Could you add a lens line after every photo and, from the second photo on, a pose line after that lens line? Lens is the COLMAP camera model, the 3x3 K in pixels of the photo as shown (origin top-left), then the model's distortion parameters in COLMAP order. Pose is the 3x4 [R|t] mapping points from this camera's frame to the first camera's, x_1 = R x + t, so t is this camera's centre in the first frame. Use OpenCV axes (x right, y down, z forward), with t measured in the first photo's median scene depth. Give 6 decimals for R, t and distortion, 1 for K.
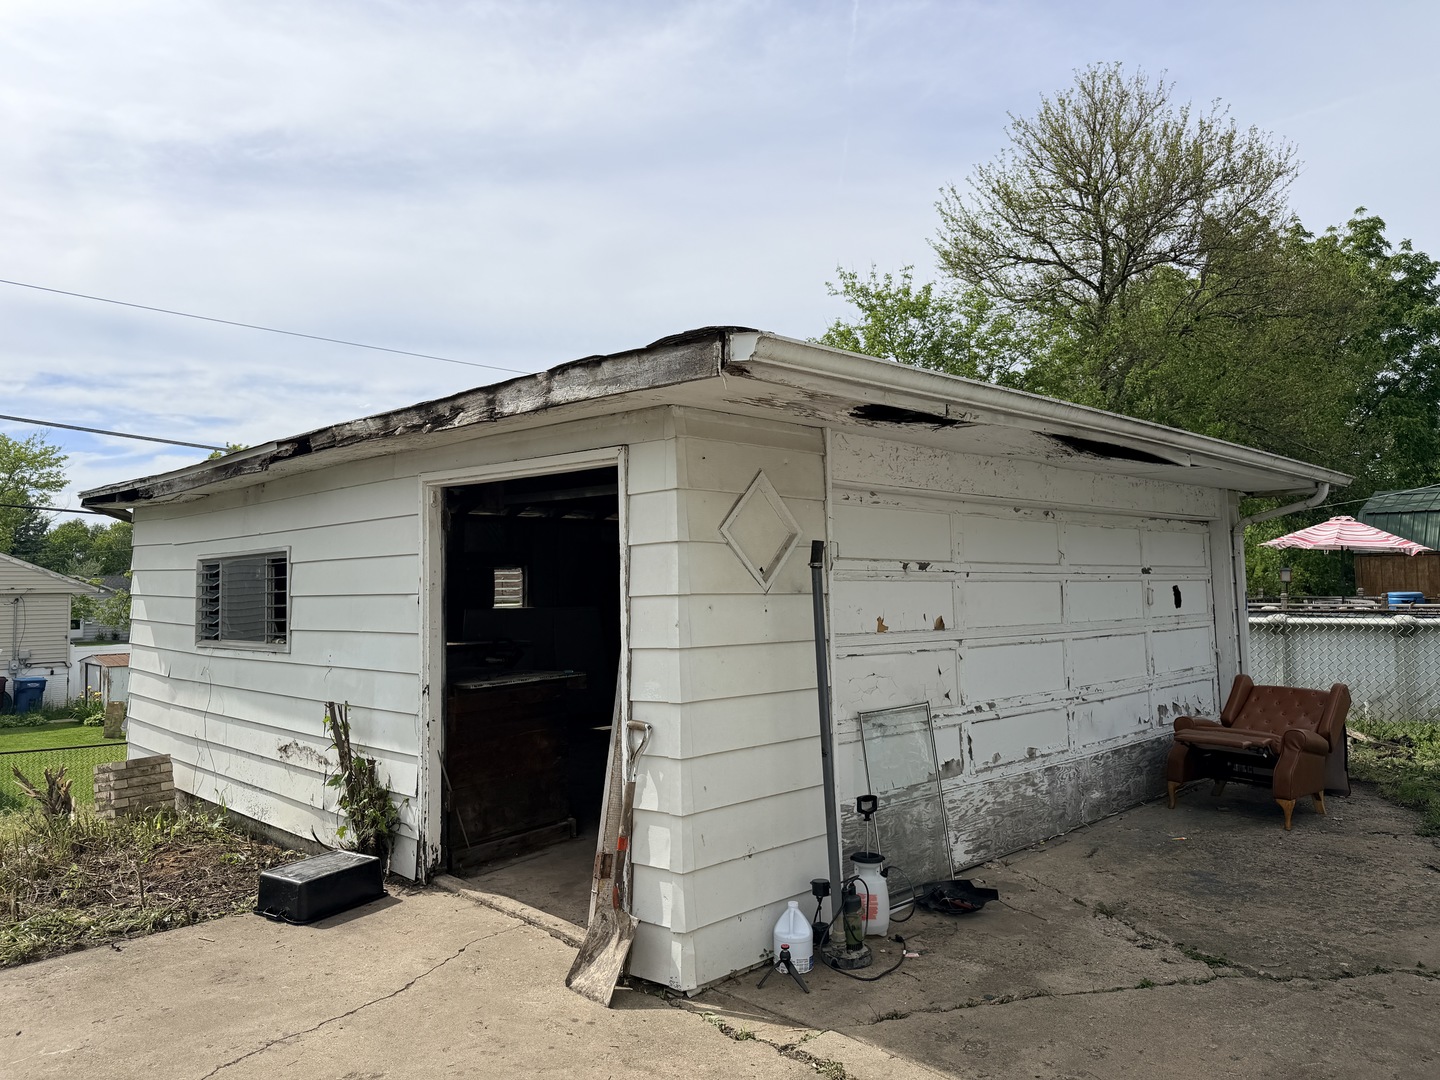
lens RADIAL K [[1038.8, 0, 720.0], [0, 1038.8, 540.0], [0, 0, 1]] dist [0.093344, -0.087895]
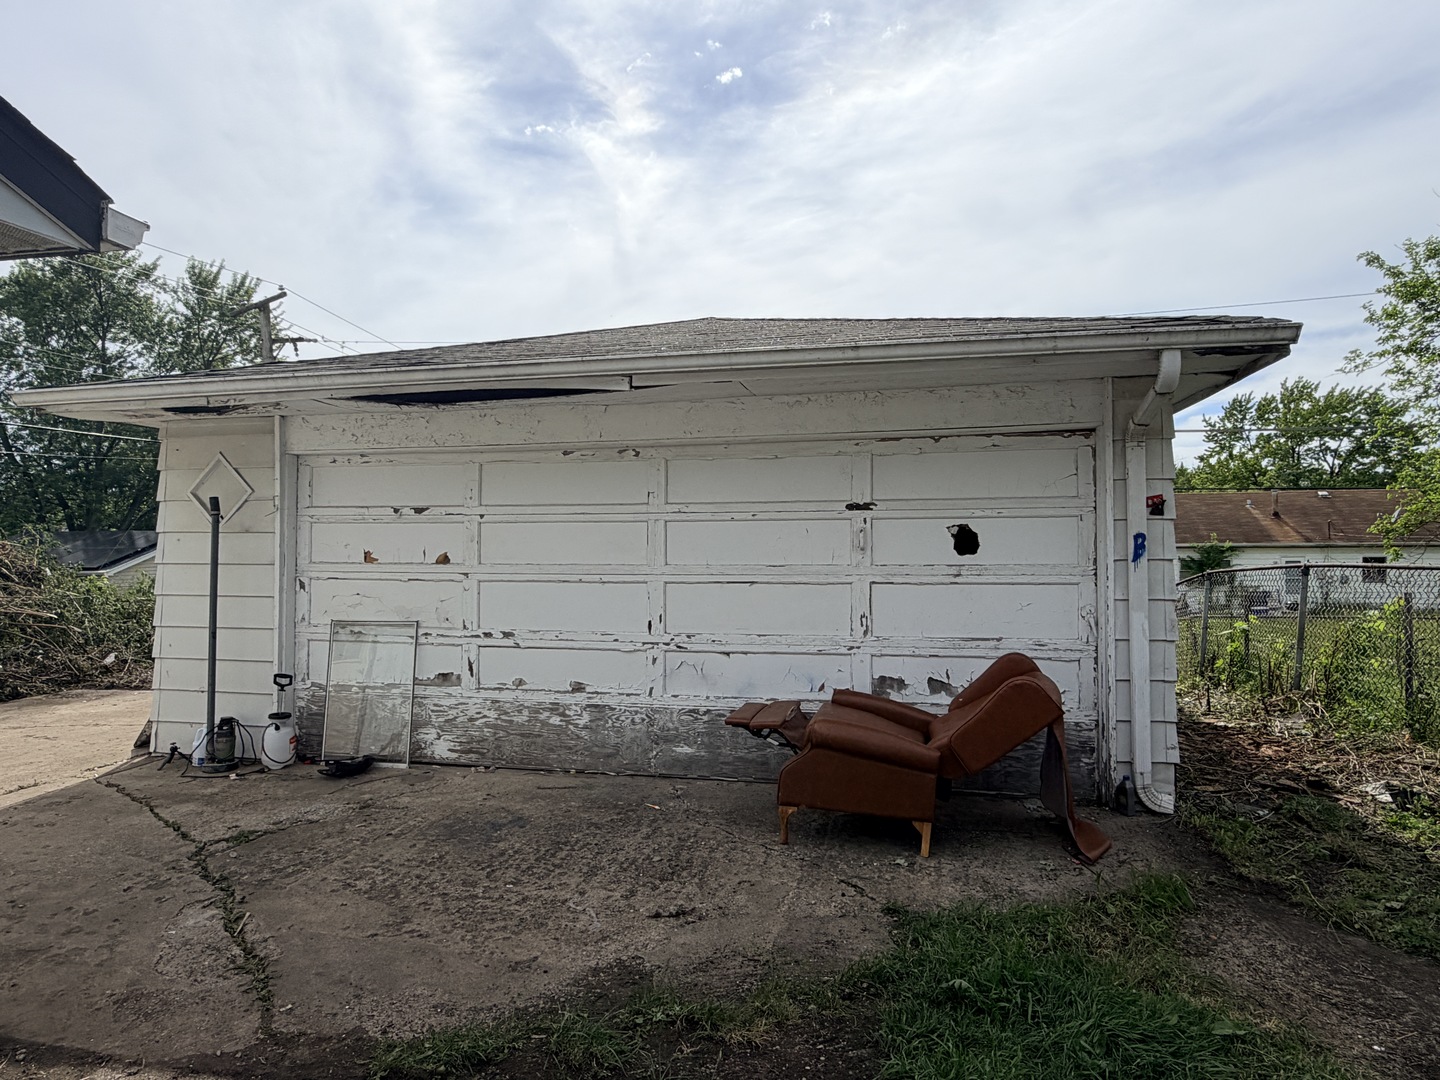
lens RADIAL K [[890.8, 0, 720.0], [0, 890.8, 540.0], [0, 0, 1]] dist [-0.000418, -0.004597]
pose [[0.521024, 0.014476, -0.853420, 1.248875], [0.039194, 0.998396, 0.040863, 0.030418], [0.852642, -0.054739, 0.519620, 0.748601]]
